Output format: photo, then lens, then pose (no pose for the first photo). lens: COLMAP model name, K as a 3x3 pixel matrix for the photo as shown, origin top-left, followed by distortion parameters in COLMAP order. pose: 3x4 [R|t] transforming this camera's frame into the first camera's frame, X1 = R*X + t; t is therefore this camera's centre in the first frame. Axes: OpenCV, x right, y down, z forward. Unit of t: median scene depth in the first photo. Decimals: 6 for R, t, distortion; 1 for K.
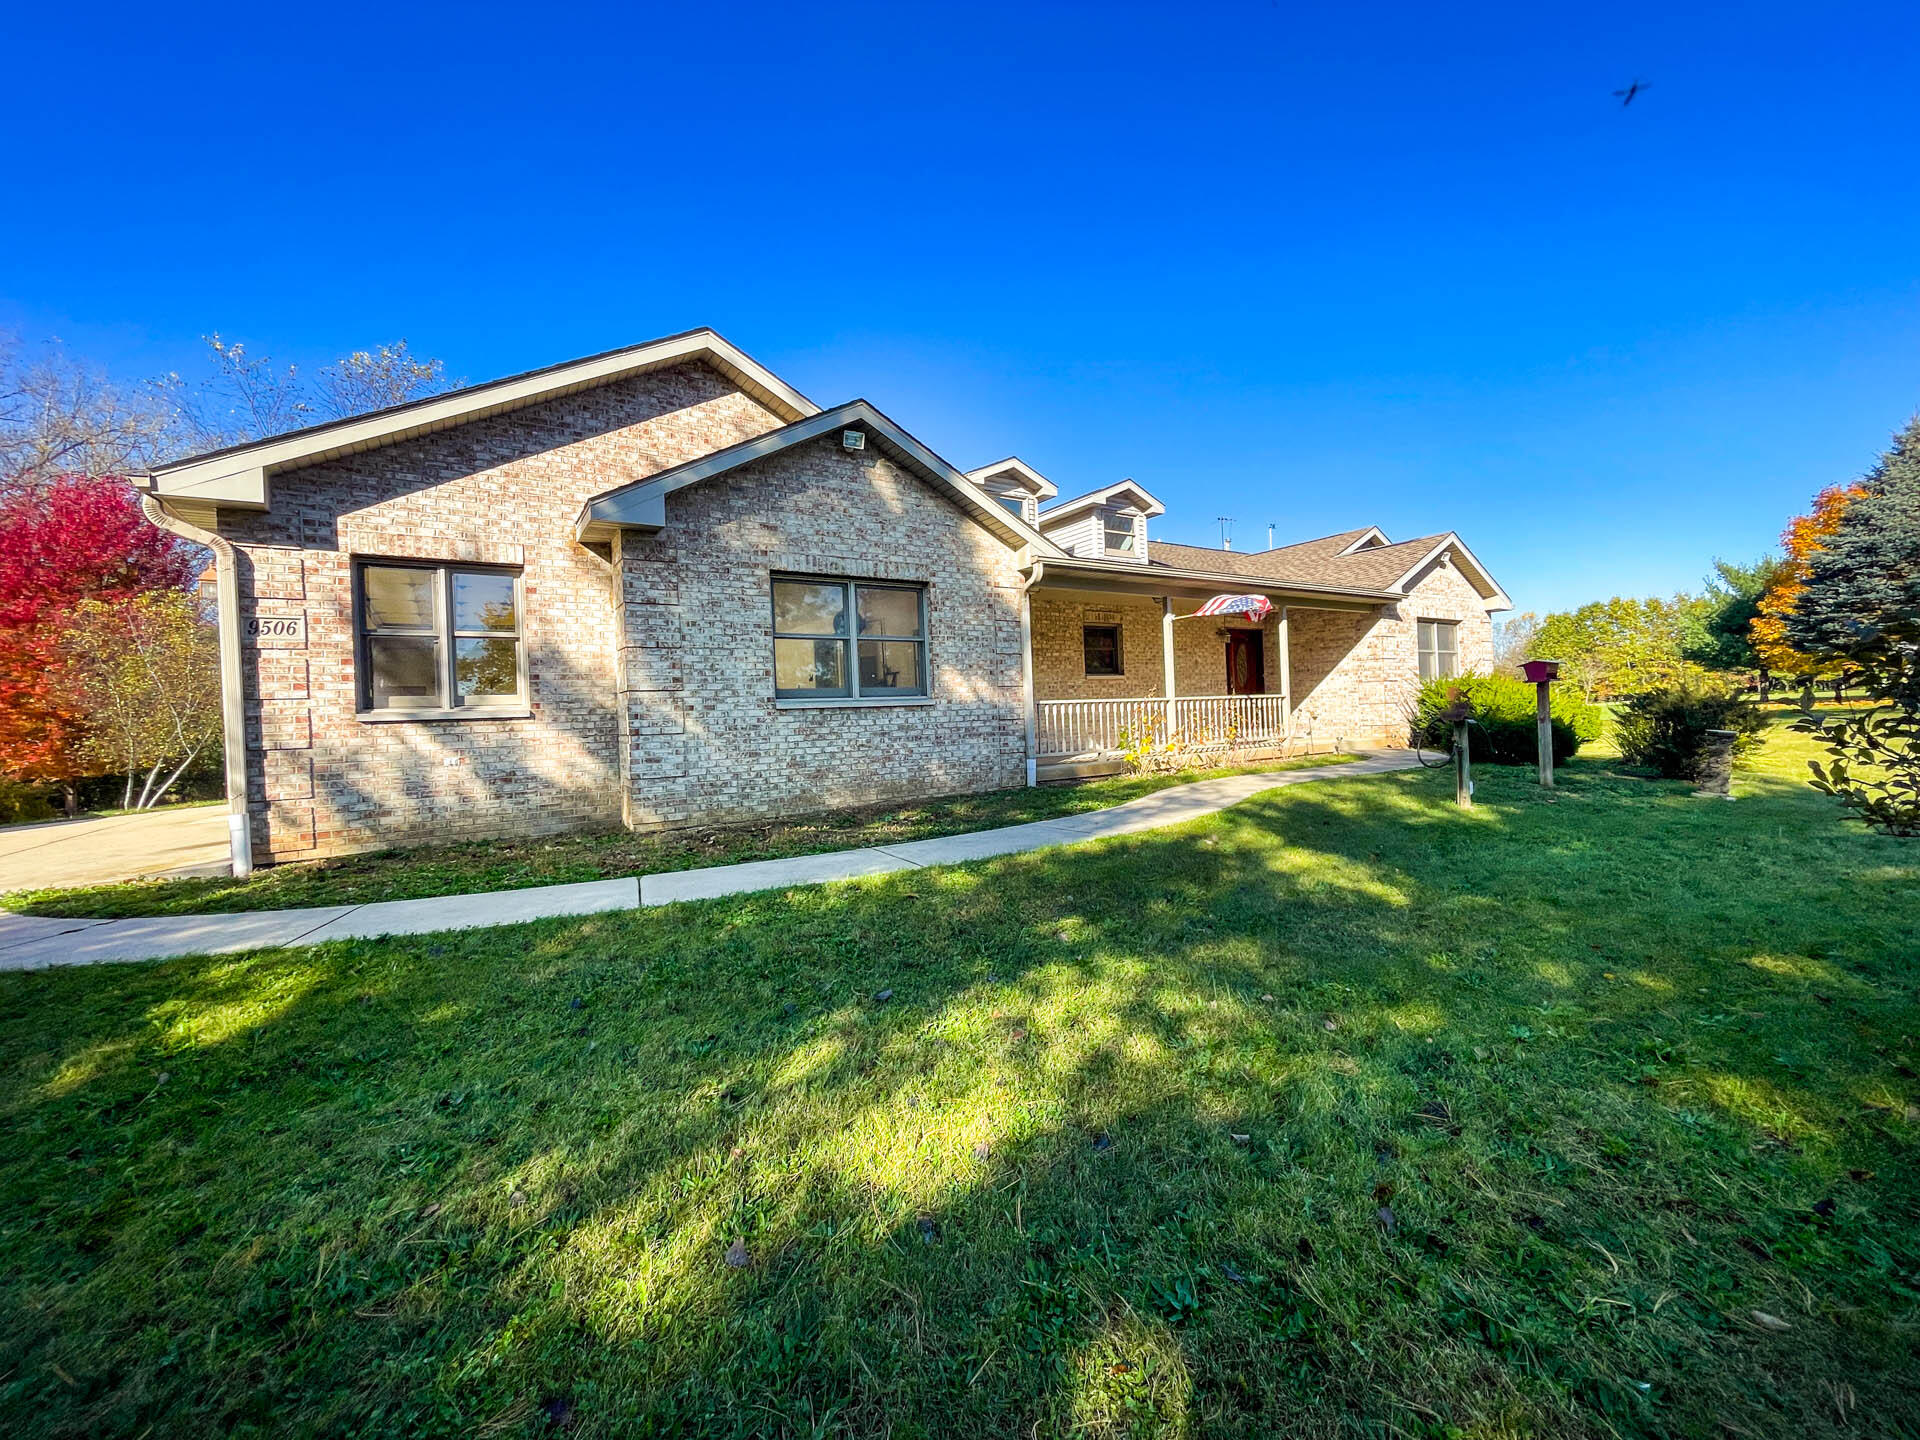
lens RADIAL K [[784.1, 0, 951.8], [0, 784.1, 711.4], [0, 0, 1]] dist [-0.017560, 0.000537]
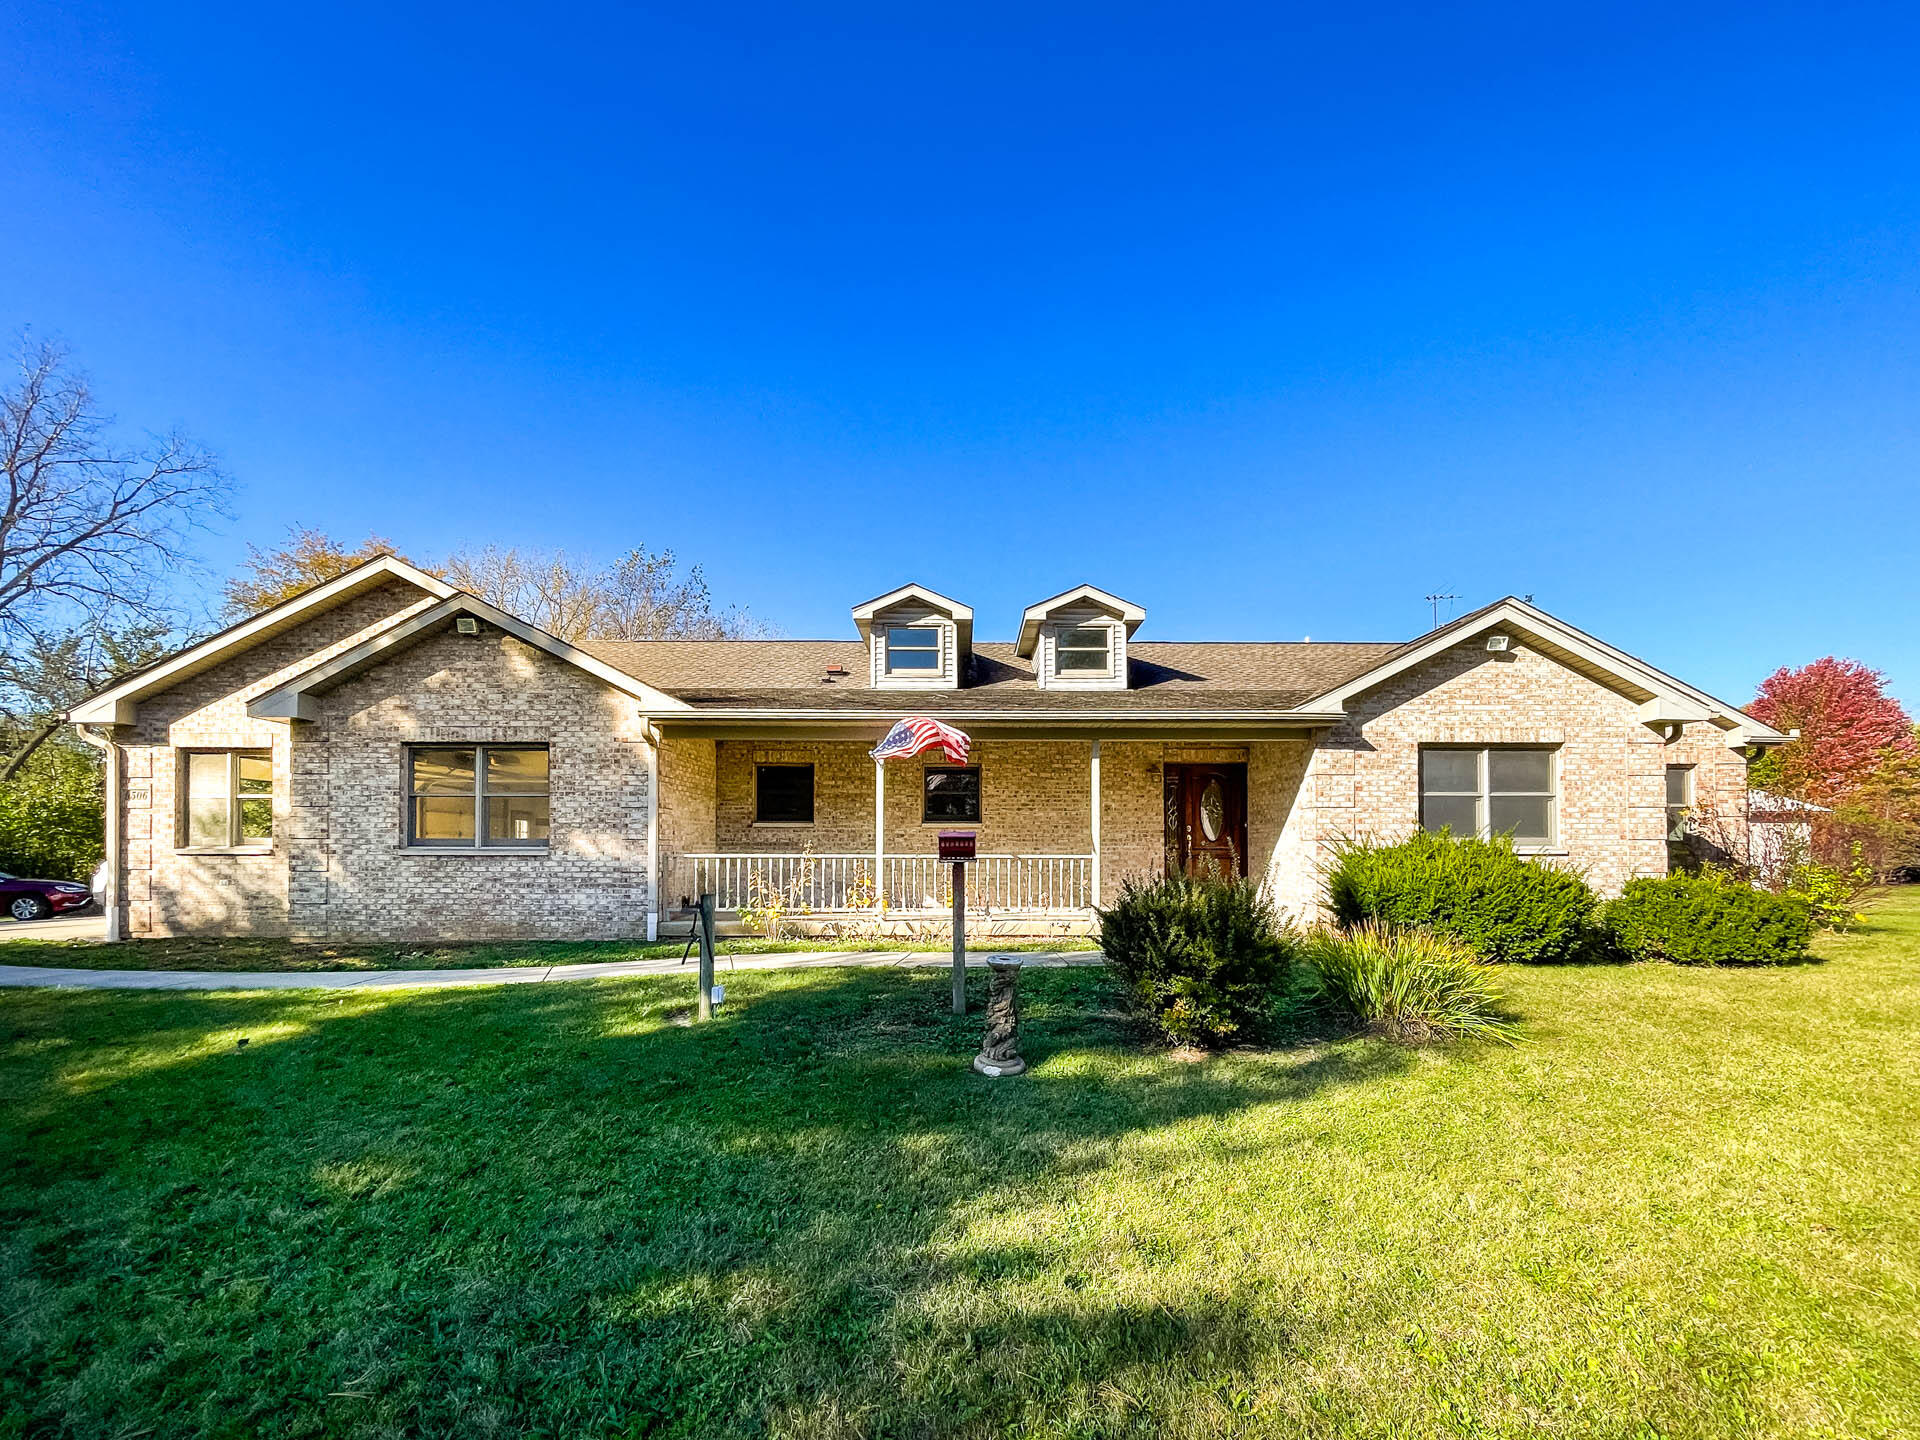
lens RADIAL K [[784.1, 0, 950.5], [0, 784.1, 827.8], [0, 0, 1]] dist [-0.017560, 0.000537]
pose [[0.838319, 0.028274, -0.544447, 1.166731], [-0.029611, 0.999542, 0.006313, -0.079168], [0.544376, 0.010830, 0.838771, 0.448051]]
